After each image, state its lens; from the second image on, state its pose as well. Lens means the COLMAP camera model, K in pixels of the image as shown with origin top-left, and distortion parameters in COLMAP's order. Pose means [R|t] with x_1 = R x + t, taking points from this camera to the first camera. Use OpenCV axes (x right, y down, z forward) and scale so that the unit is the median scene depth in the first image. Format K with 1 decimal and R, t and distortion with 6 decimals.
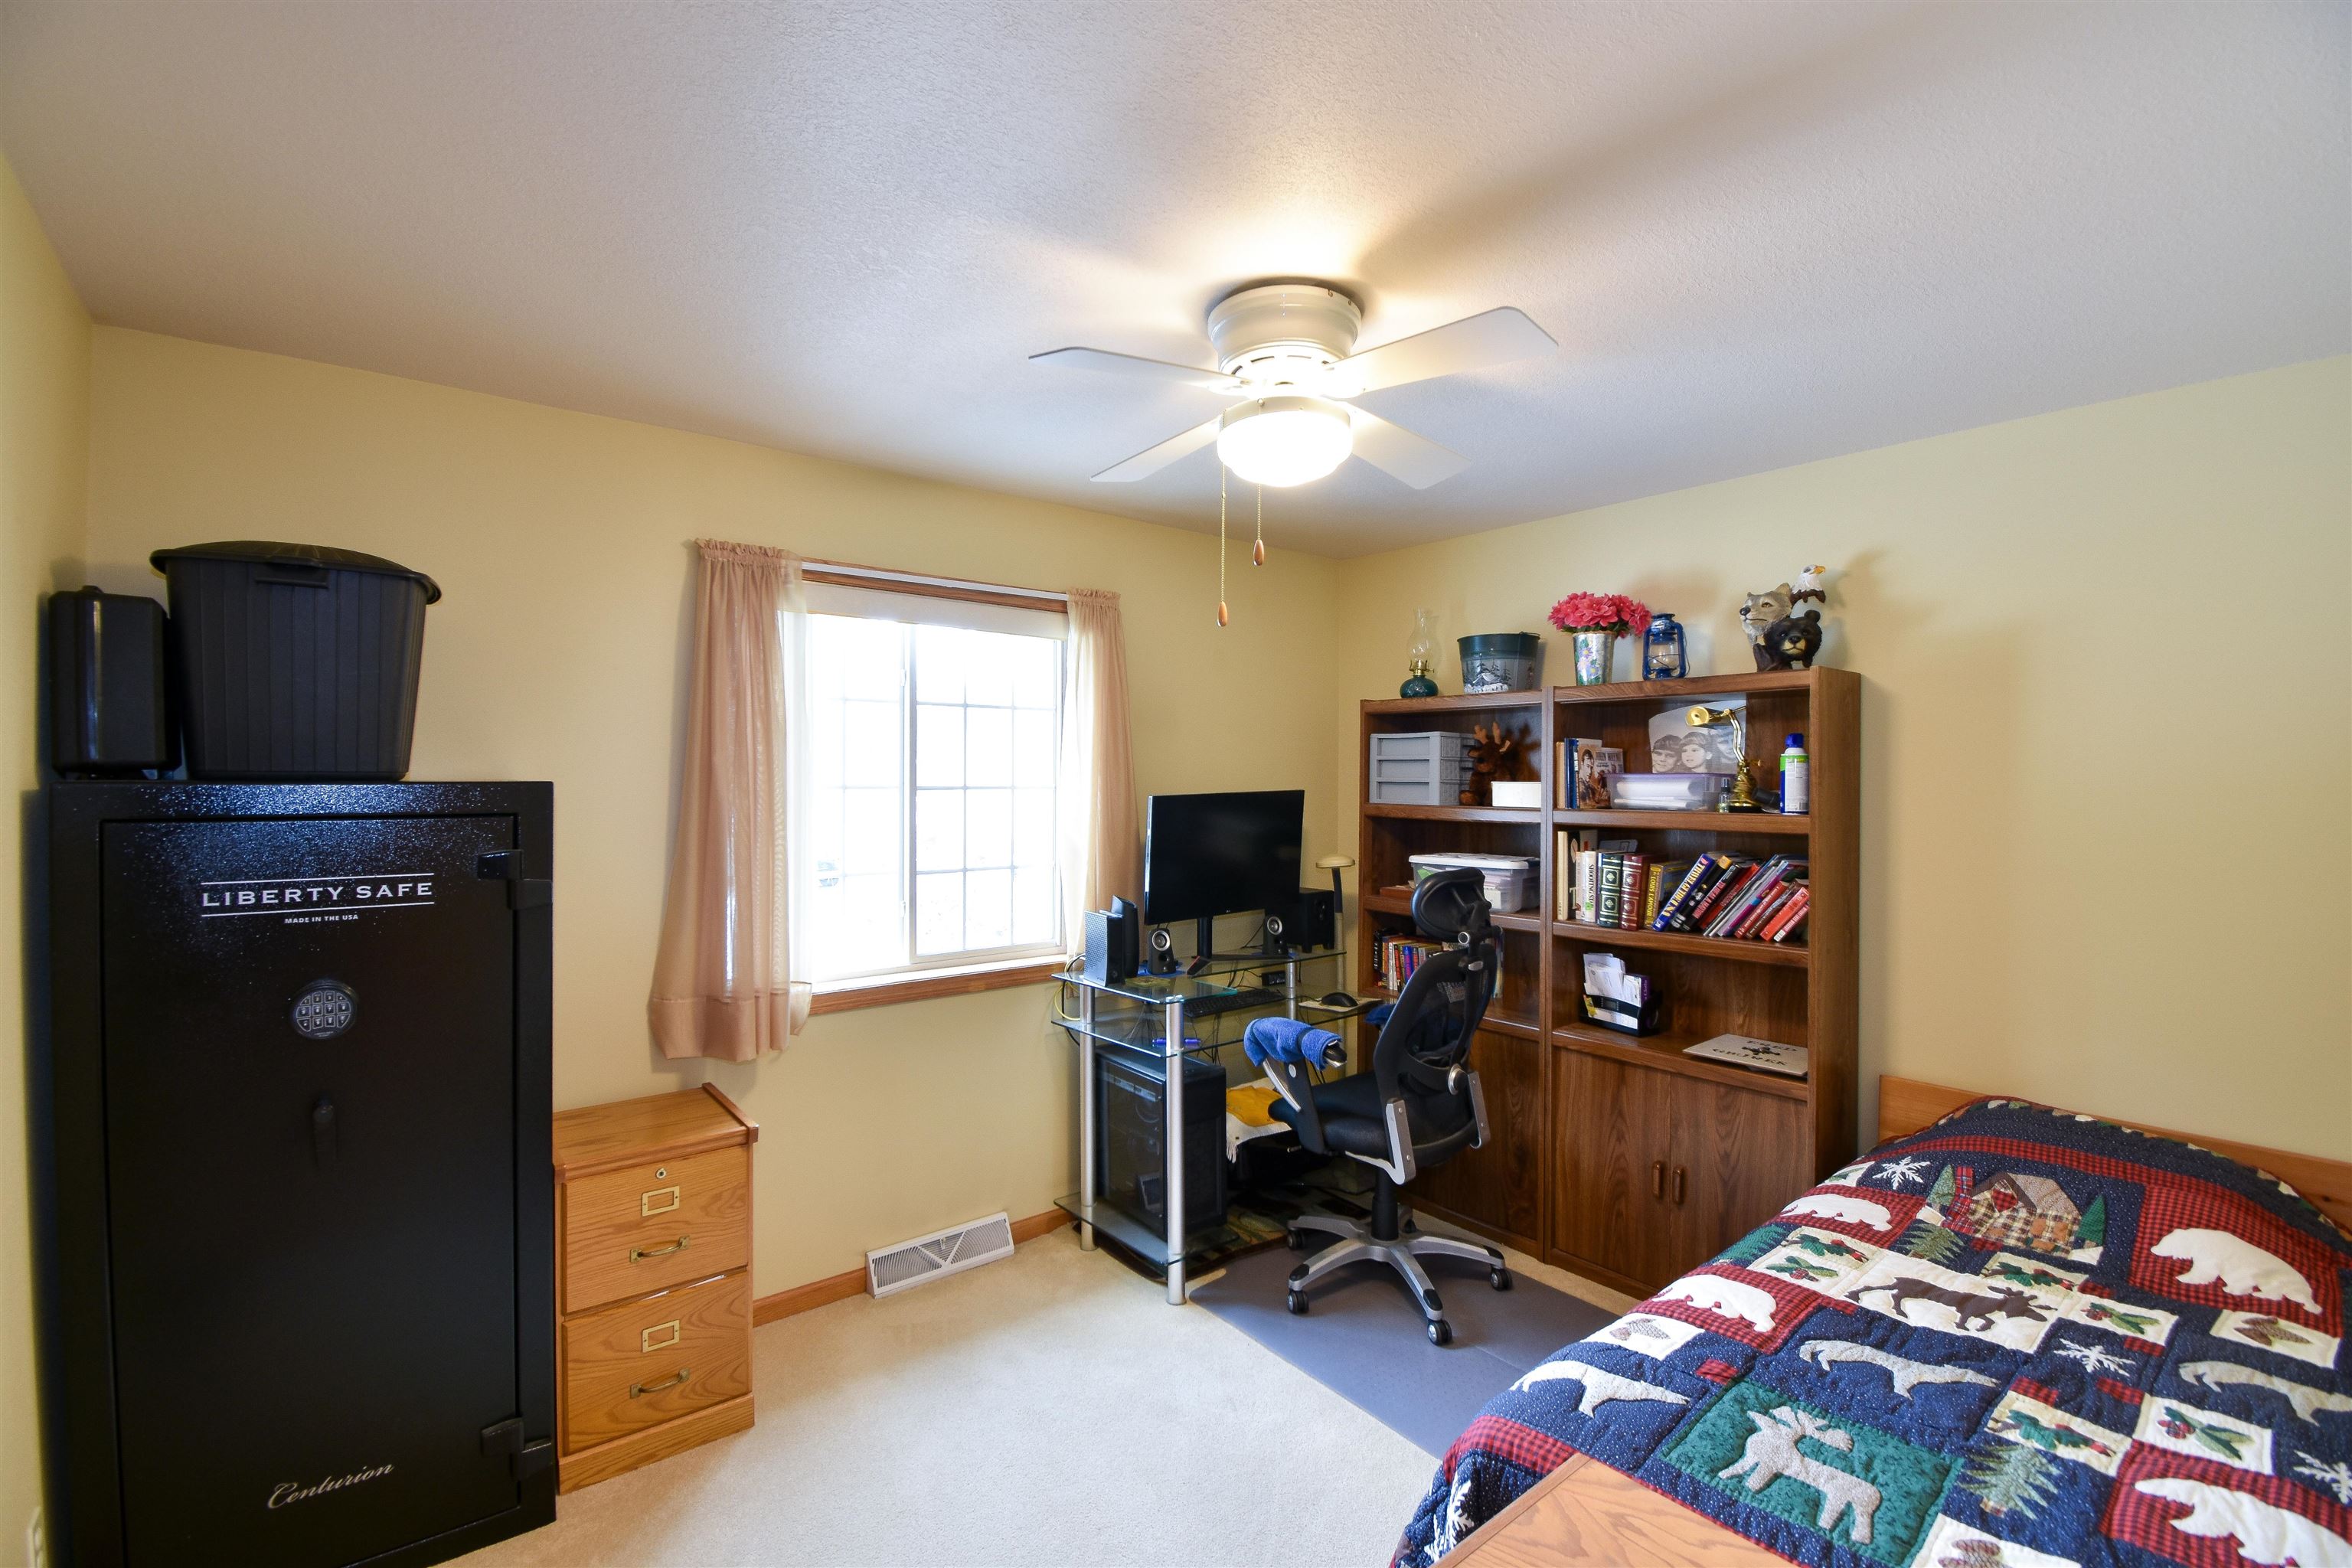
lens RADIAL K [[1042.7, 0, 1176.0], [0, 1042.7, 784.0], [0, 0, 1]] dist [0.017174, -0.023738]
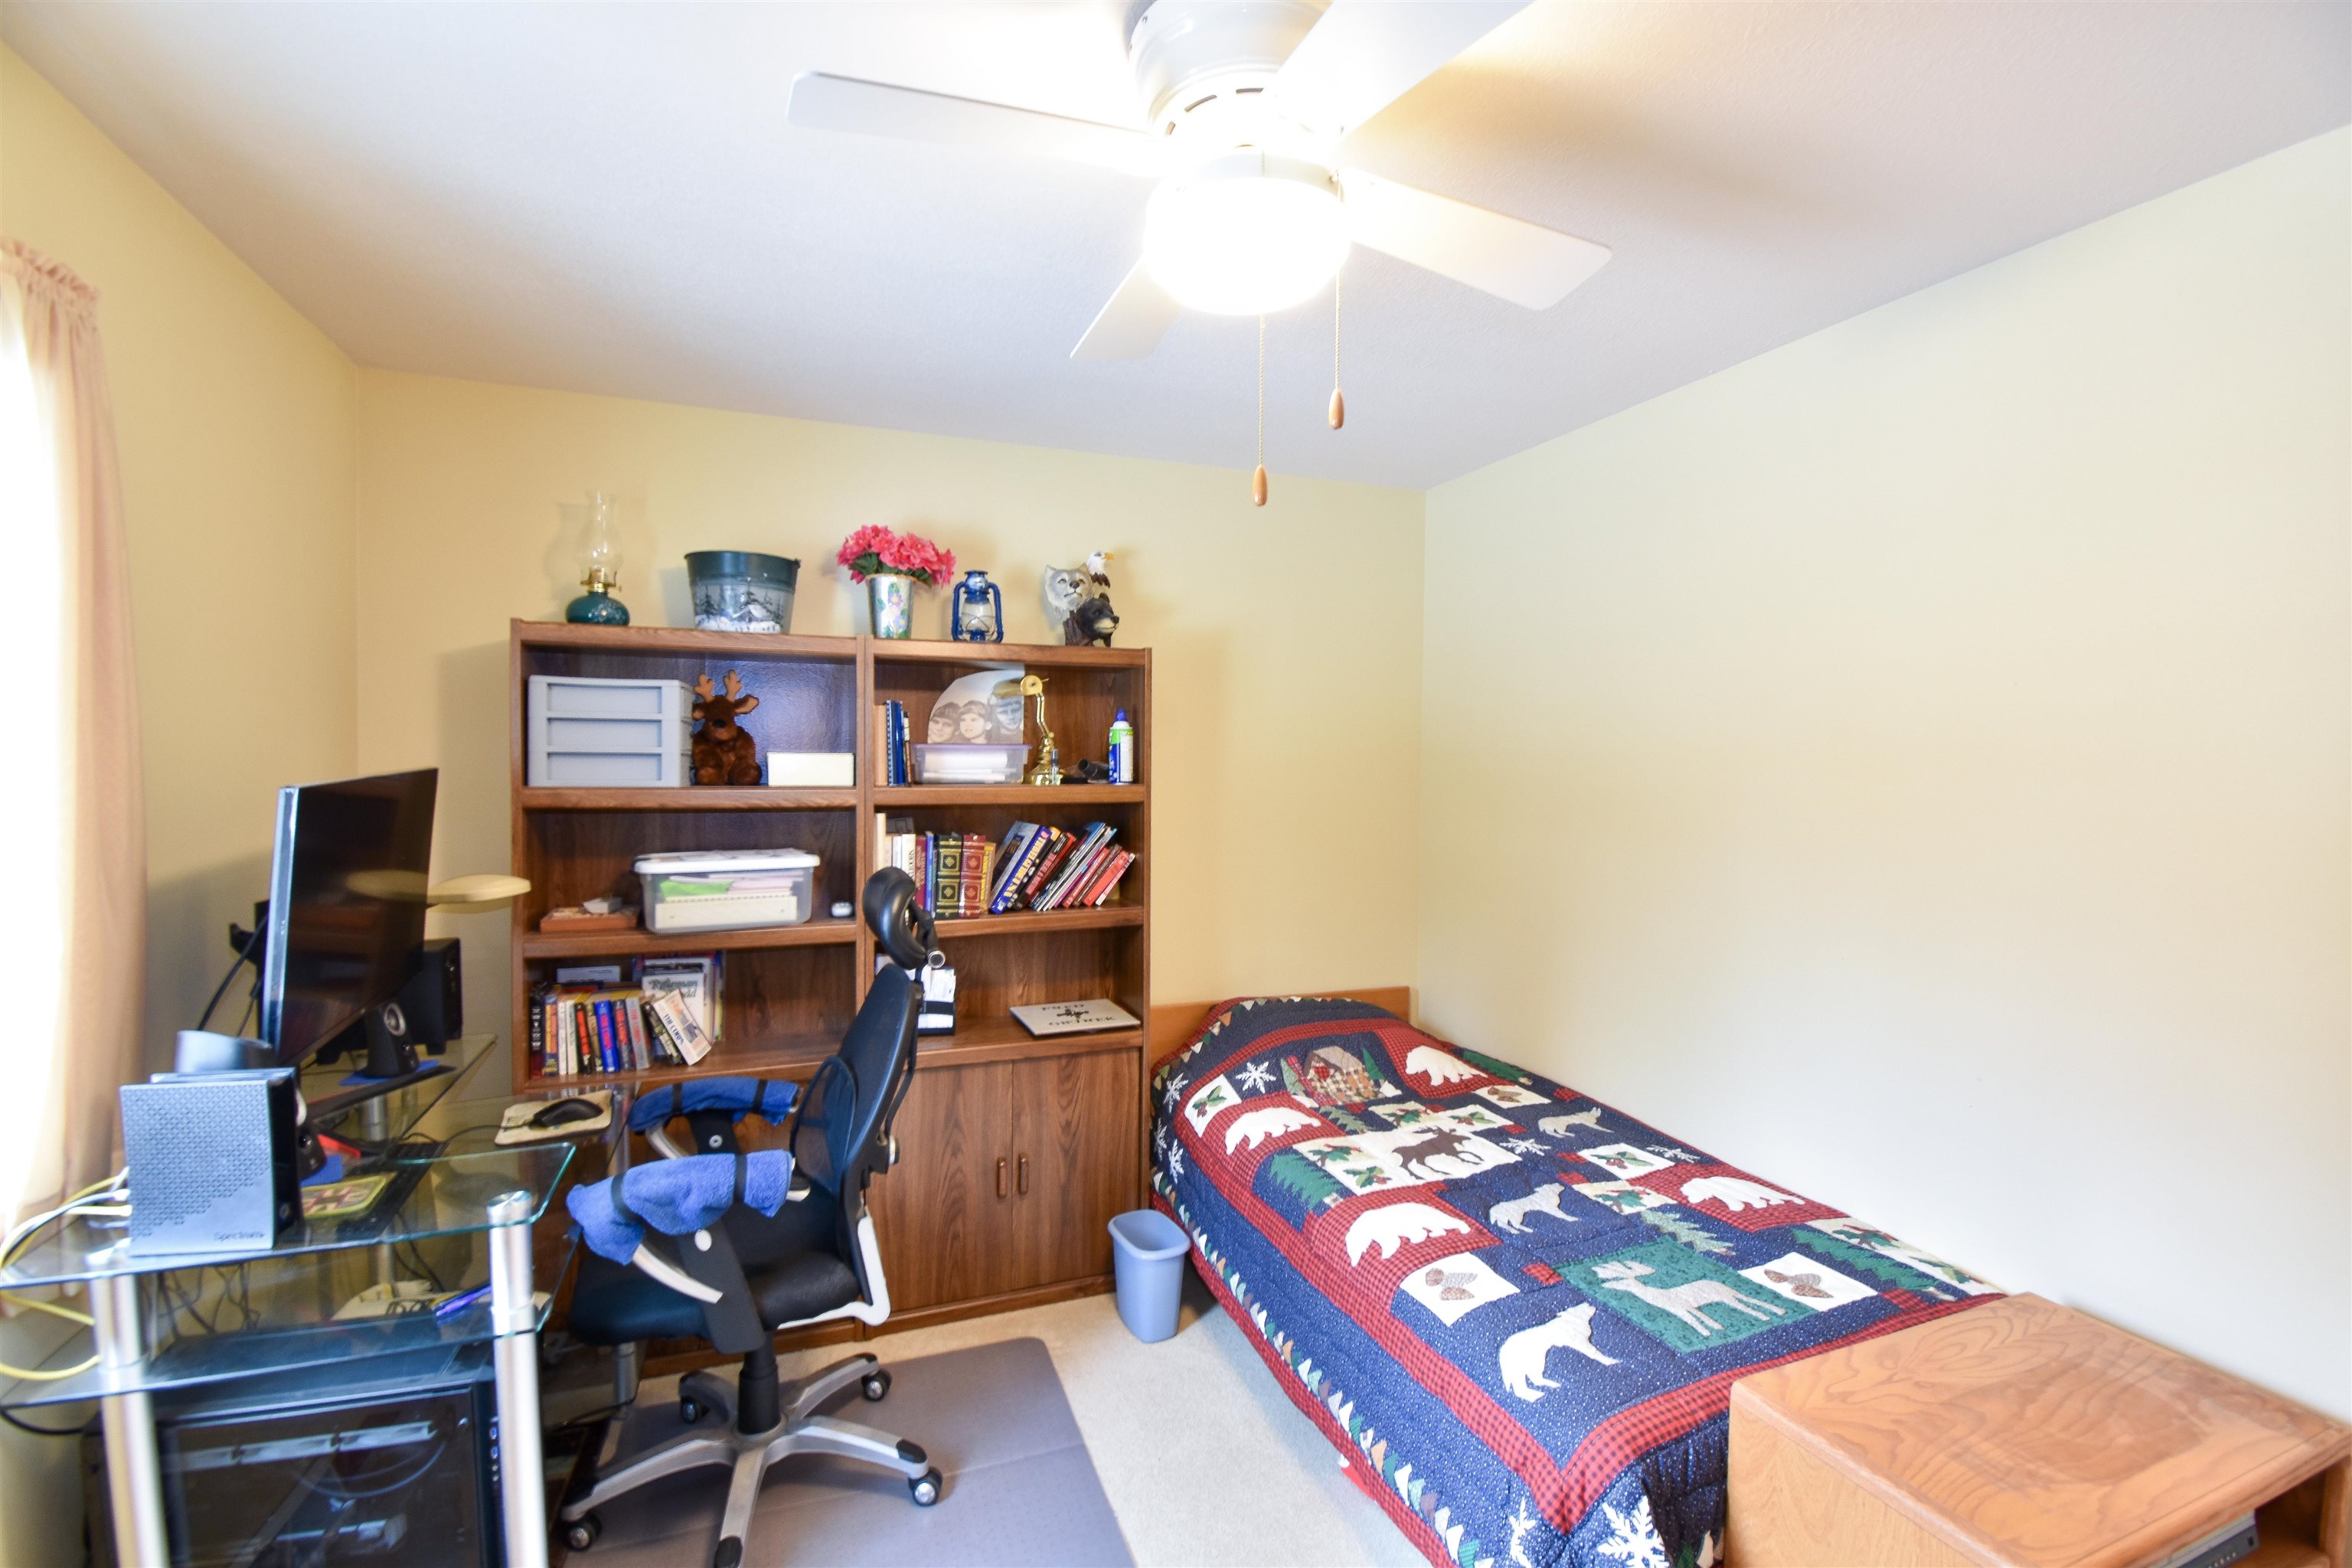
lens RADIAL K [[1033.5, 0, 1183.1], [0, 1033.5, 782.9], [0, 0, 1]] dist [0.023872, -0.029423]
pose [[0.306281, -0.028035, 0.951528, -0.379855], [-0.000066, 0.999566, 0.029472, -0.003070], [-0.951941, -0.009090, 0.306146, 0.591853]]
